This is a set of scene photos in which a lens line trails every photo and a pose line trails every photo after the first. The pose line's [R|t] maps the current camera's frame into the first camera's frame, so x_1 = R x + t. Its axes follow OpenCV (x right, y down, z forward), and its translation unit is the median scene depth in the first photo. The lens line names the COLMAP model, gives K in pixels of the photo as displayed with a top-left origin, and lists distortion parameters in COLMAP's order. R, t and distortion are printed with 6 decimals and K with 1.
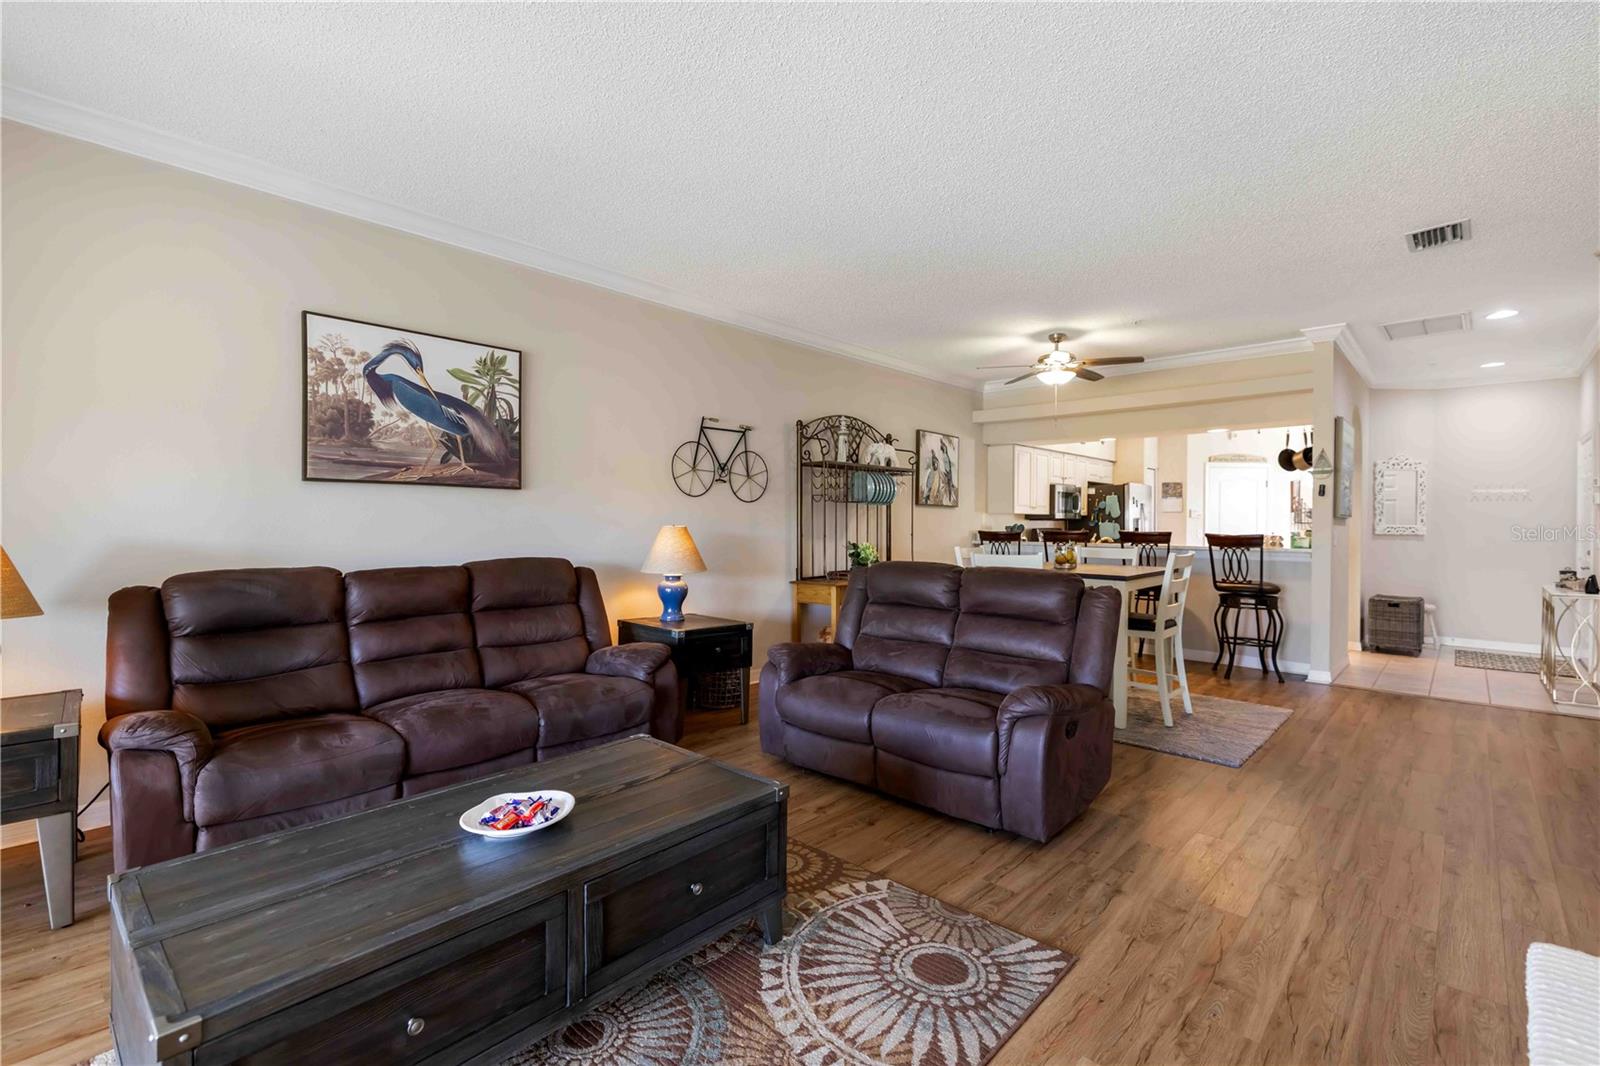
lens RADIAL K [[711.3, 0, 798.5], [0, 711.3, 529.5], [0, 0, 1]] dist [-0.002792, 0.002149]
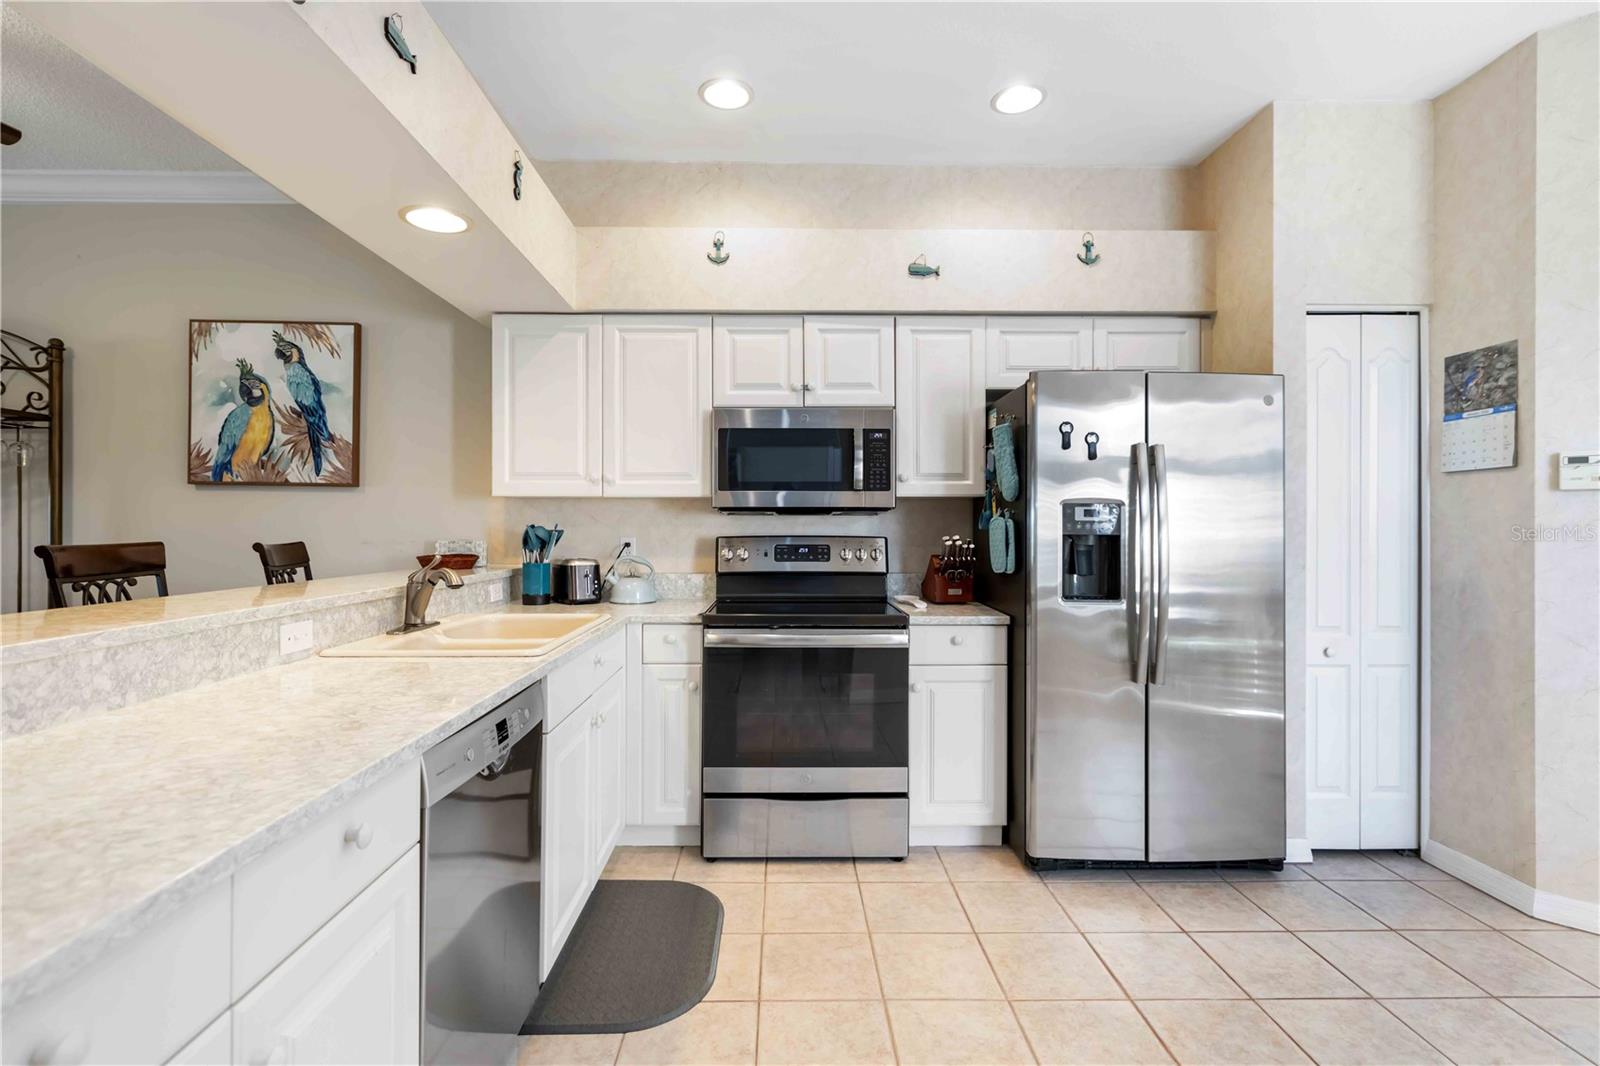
lens RADIAL K [[751.6, 0, 797.1], [0, 751.6, 529.3], [0, 0, 1]] dist [0.004018, 0.001082]
pose [[0.698902, -0.003806, -0.715207, 0.981275], [-0.002767, 0.999964, -0.008025, -0.003645], [0.715212, 0.007587, 0.698867, 1.170237]]
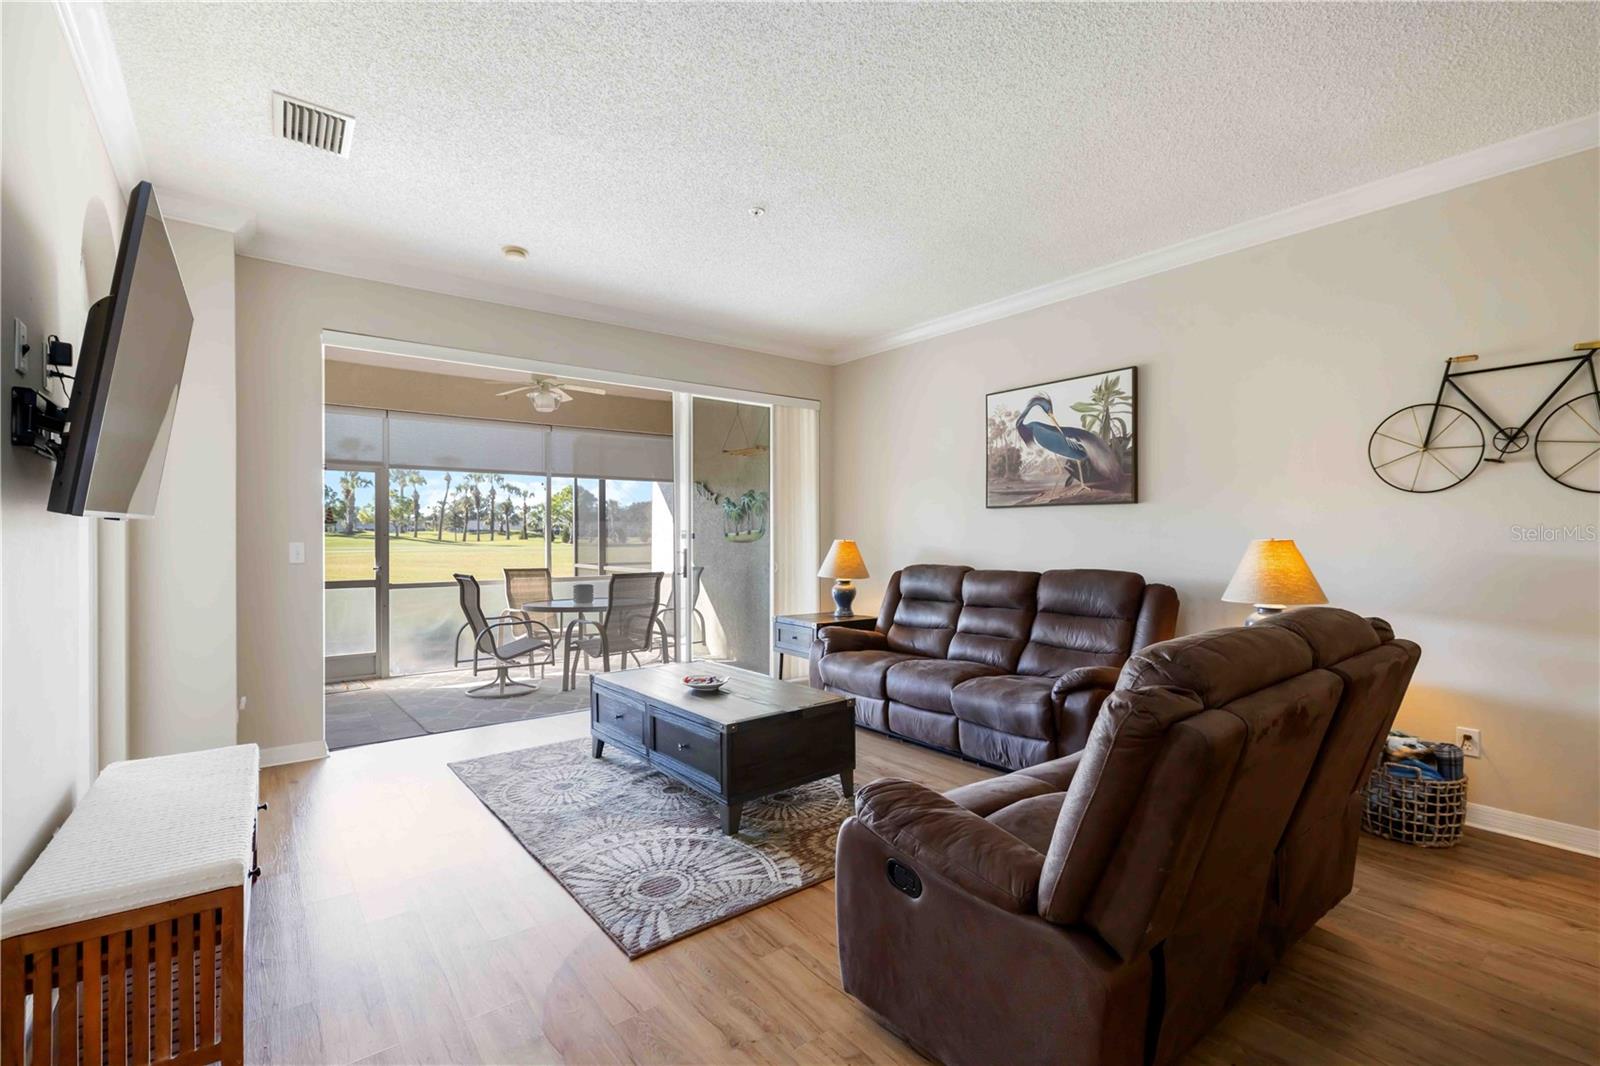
lens RADIAL K [[711.3, 0, 800.1], [0, 711.3, 537.2], [0, 0, 1]] dist [-0.002792, 0.002149]
pose [[-0.155428, -0.004386, -0.987838, 0.486917], [-0.008270, 0.999961, -0.003138, -0.000777], [0.987813, 0.007682, -0.155458, 0.495722]]
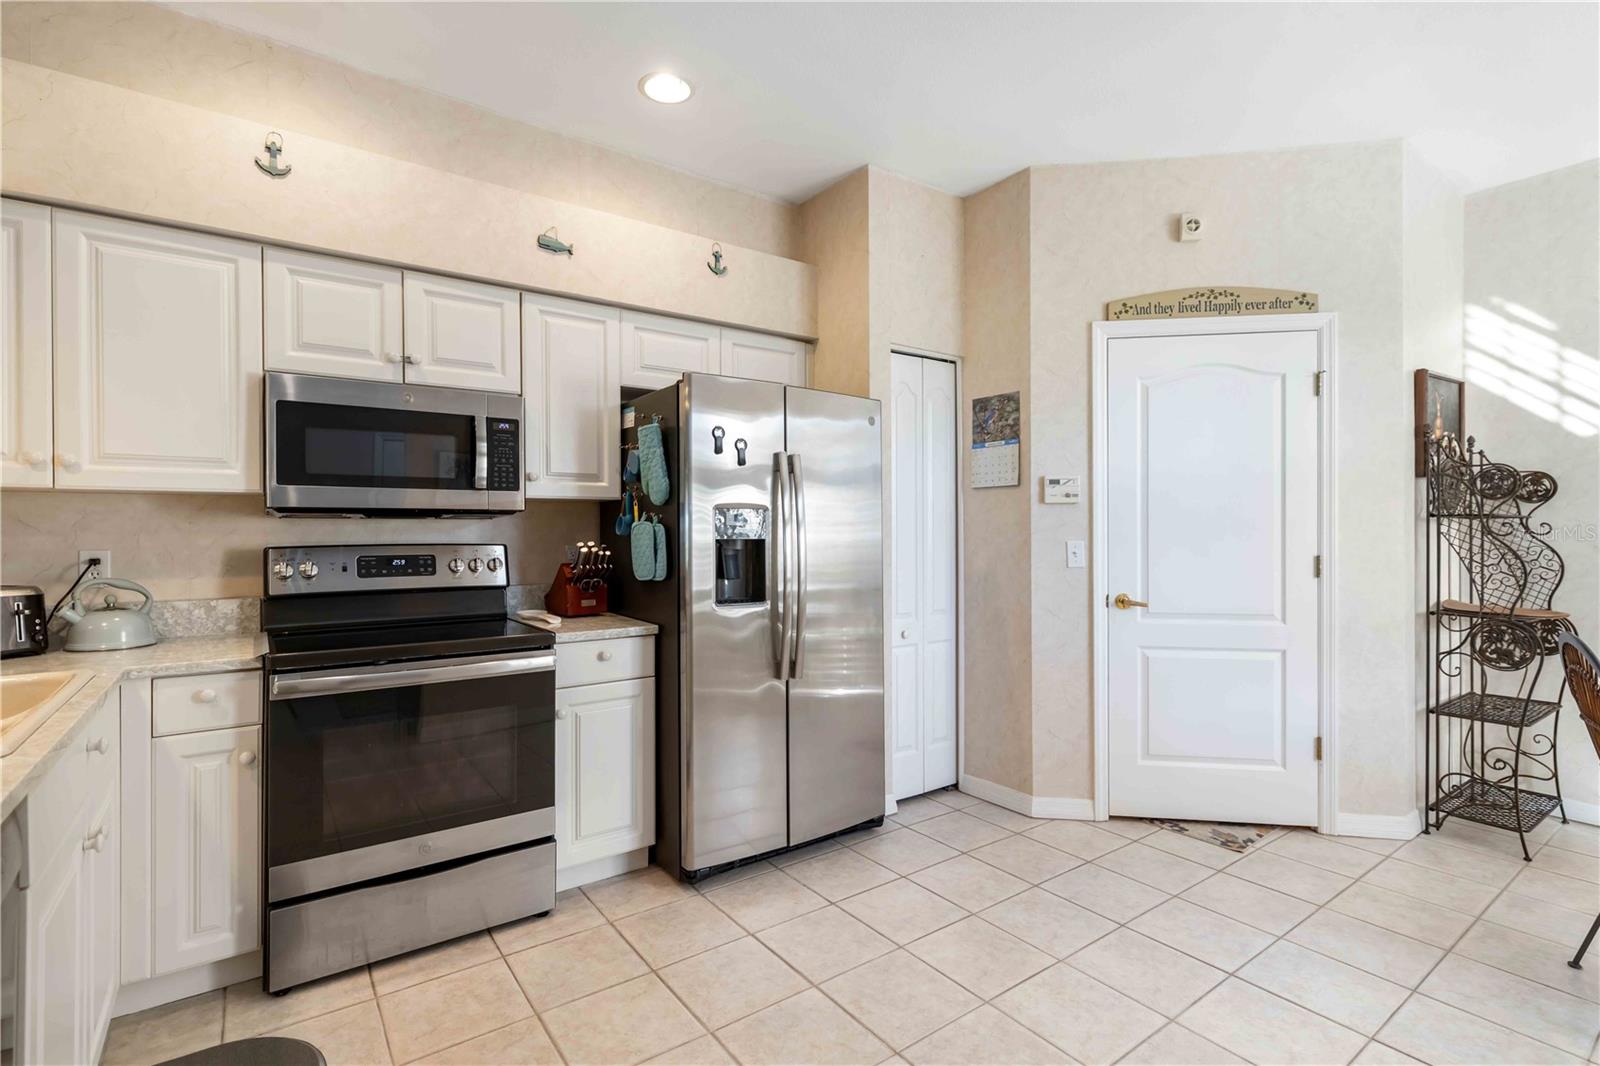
lens RADIAL K [[751.6, 0, 804.8], [0, 751.6, 530.2], [0, 0, 1]] dist [0.004018, 0.001082]
pose [[0.983153, -0.009928, -0.182514, 0.901124], [0.008411, 0.999923, -0.009087, -0.005603], [0.182590, 0.007399, 0.983161, 1.166684]]
